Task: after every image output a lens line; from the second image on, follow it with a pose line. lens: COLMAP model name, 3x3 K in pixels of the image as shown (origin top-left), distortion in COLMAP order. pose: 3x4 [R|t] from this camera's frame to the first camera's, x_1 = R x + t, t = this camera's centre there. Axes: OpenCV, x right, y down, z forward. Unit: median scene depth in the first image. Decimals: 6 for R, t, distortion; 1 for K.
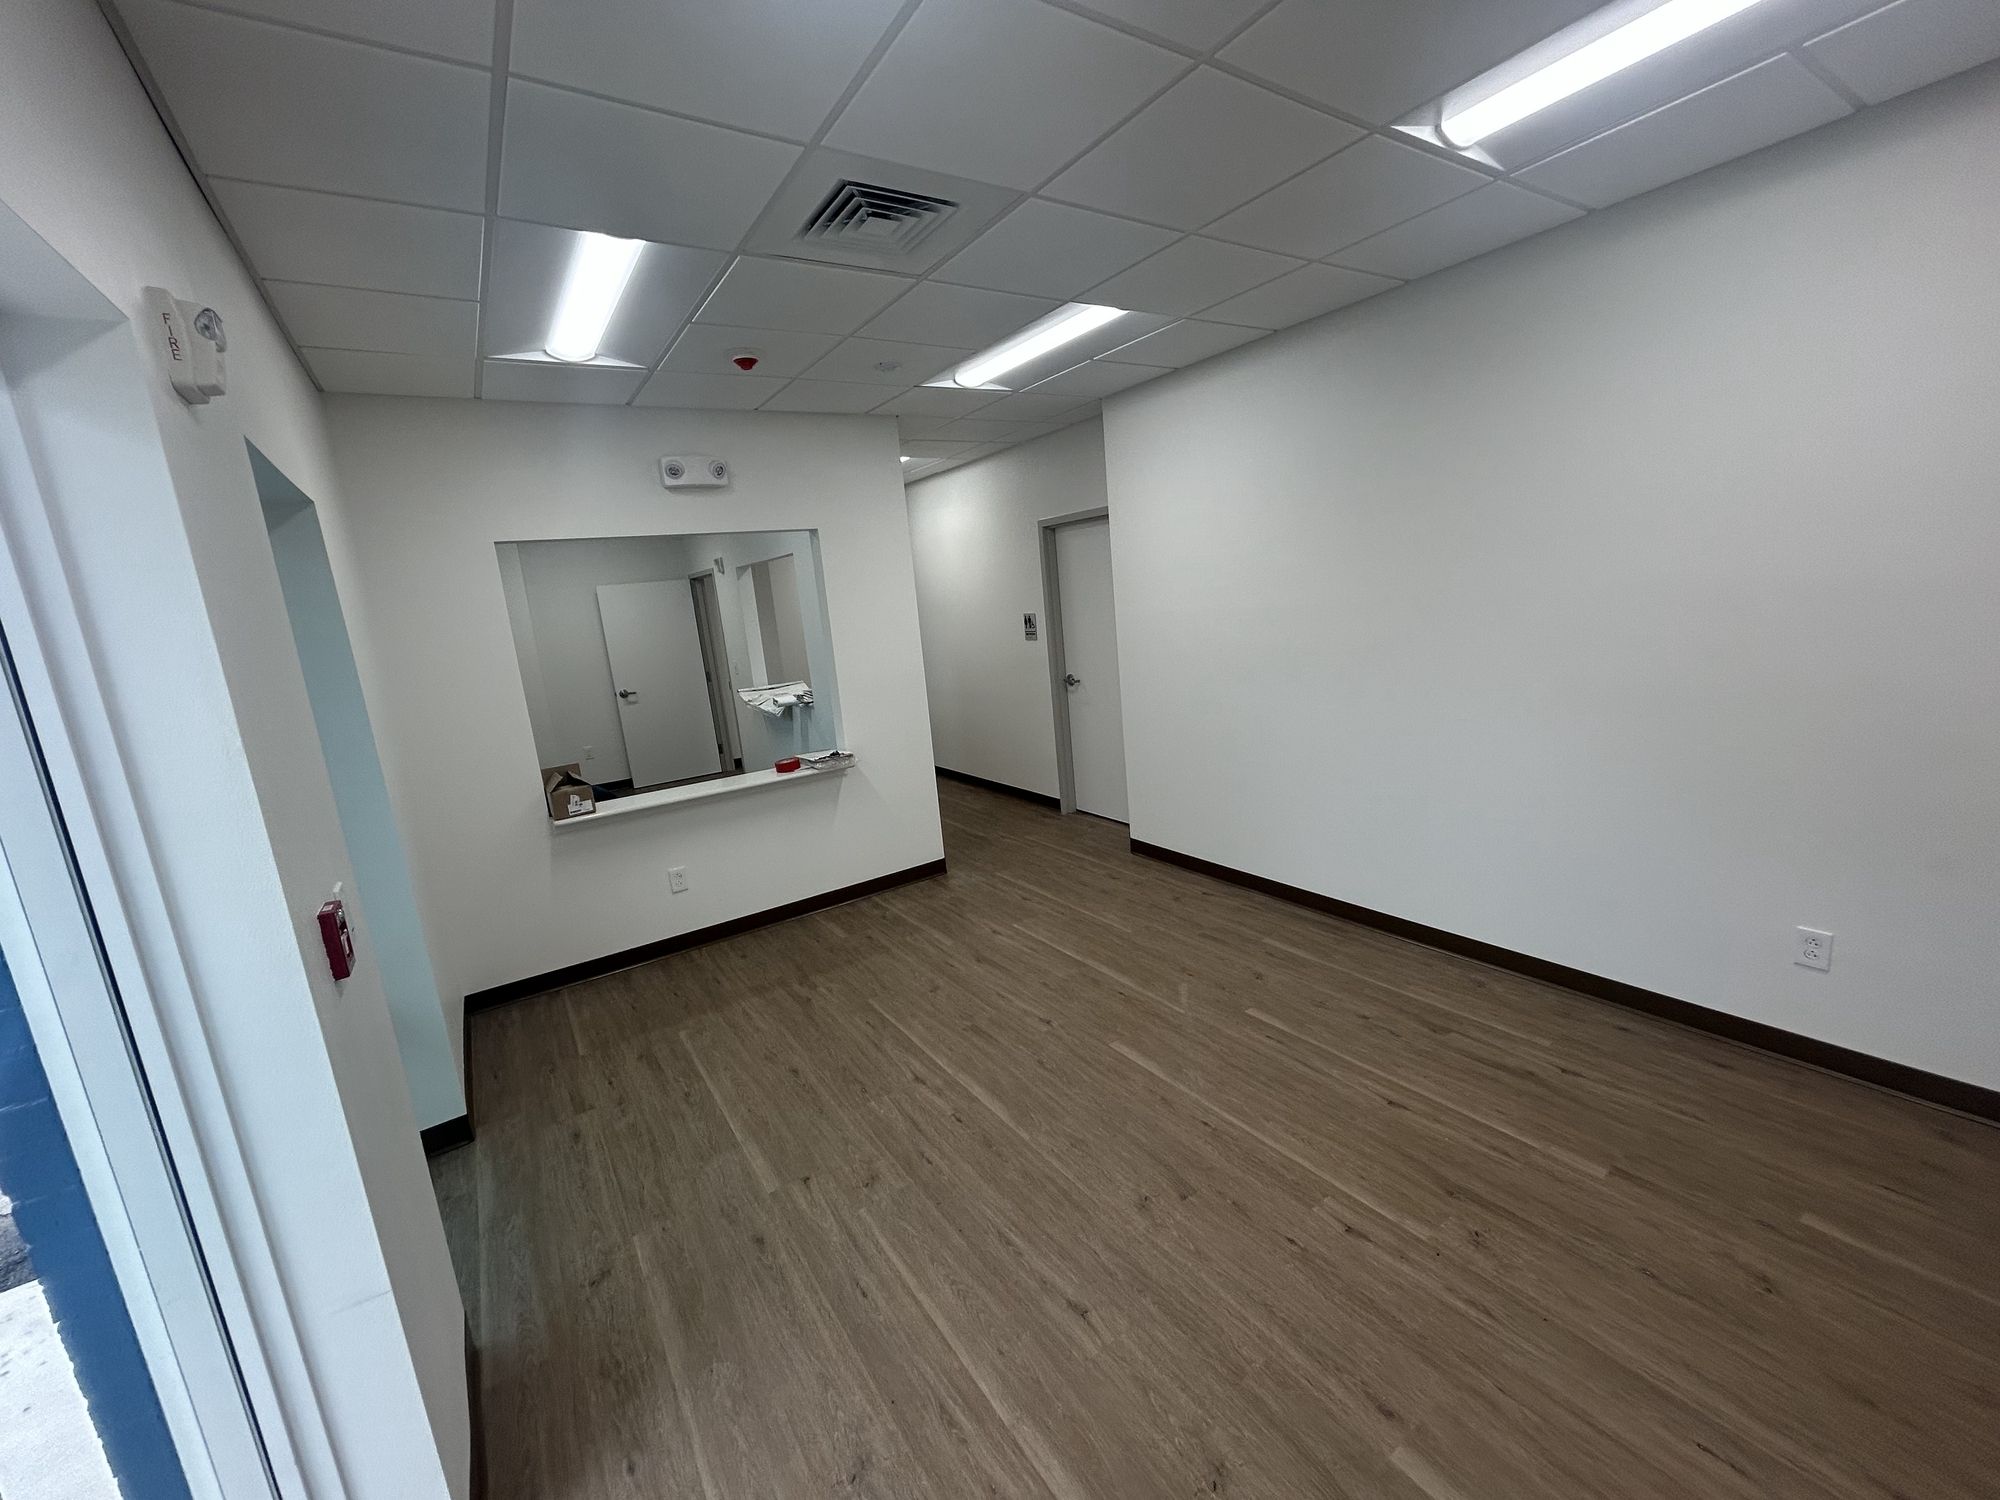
lens RADIAL K [[809.9, 0, 1005.9], [0, 809.9, 743.4], [0, 0, 1]] dist [0.004514, -0.001206]
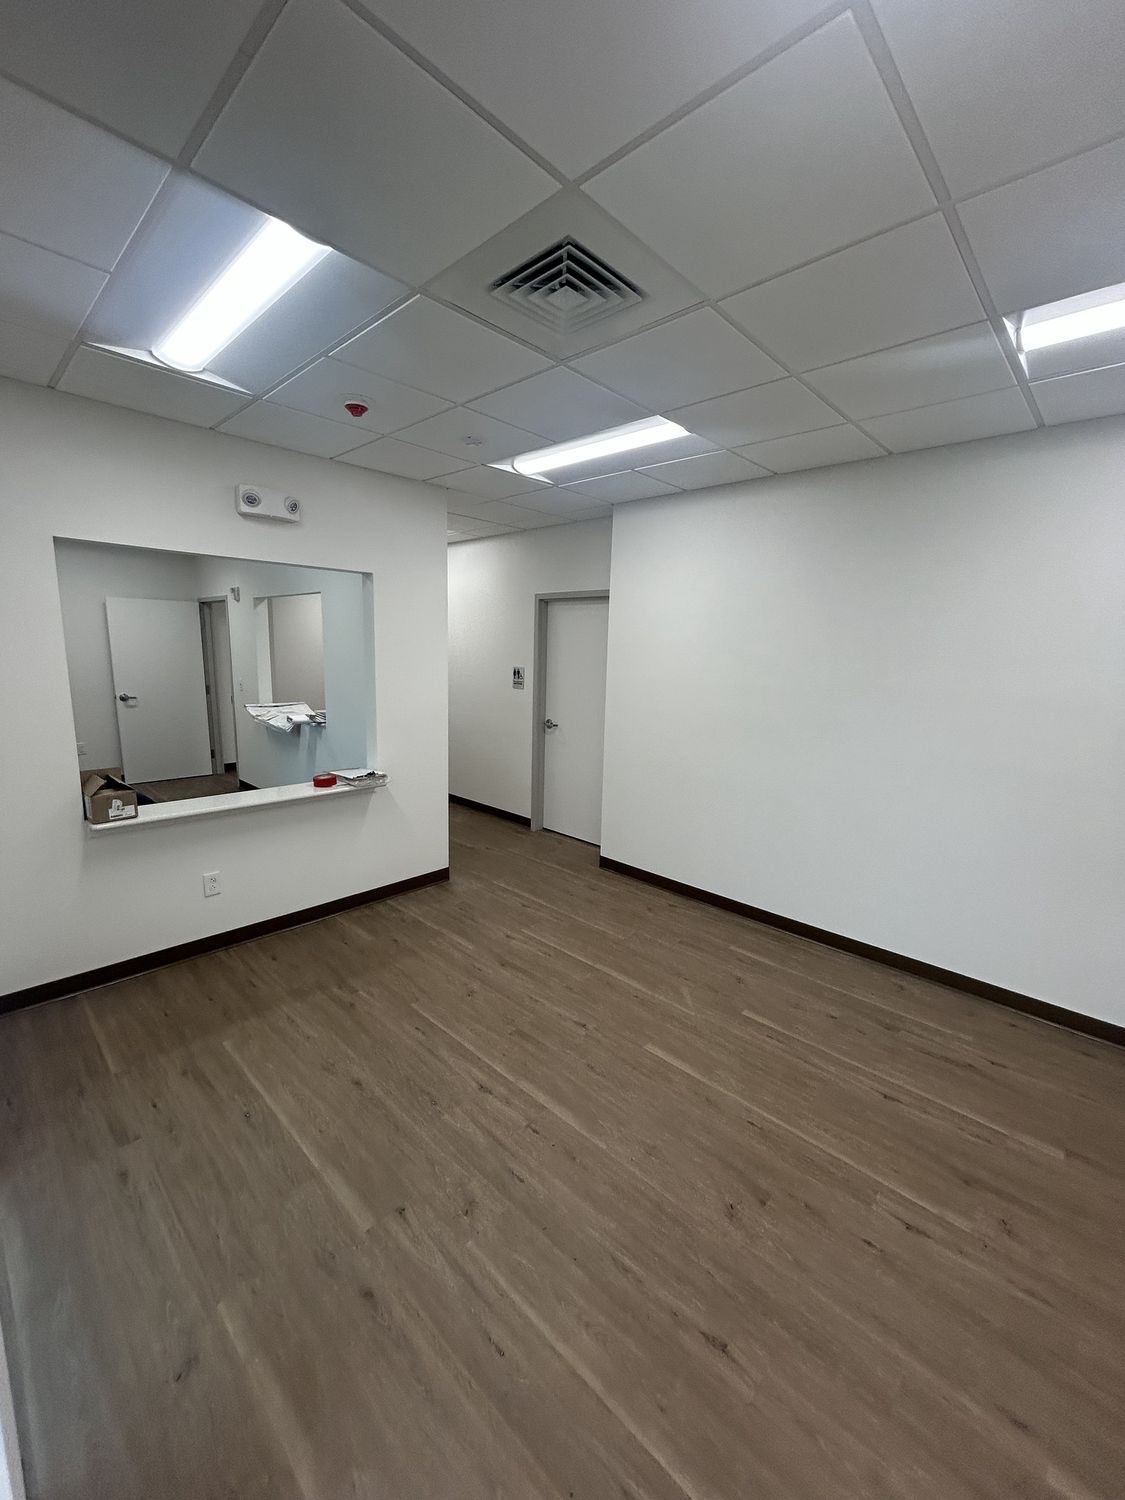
lens RADIAL K [[607.4, 0, 569.6], [0, 607.4, 750.1], [0, 0, 1]] dist [0.004514, -0.001206]
pose [[0.968451, 0.079875, 0.236058, -0.223871], [-0.073190, 0.996633, -0.036964, -0.012432], [-0.238215, 0.018520, 0.971036, 0.178757]]
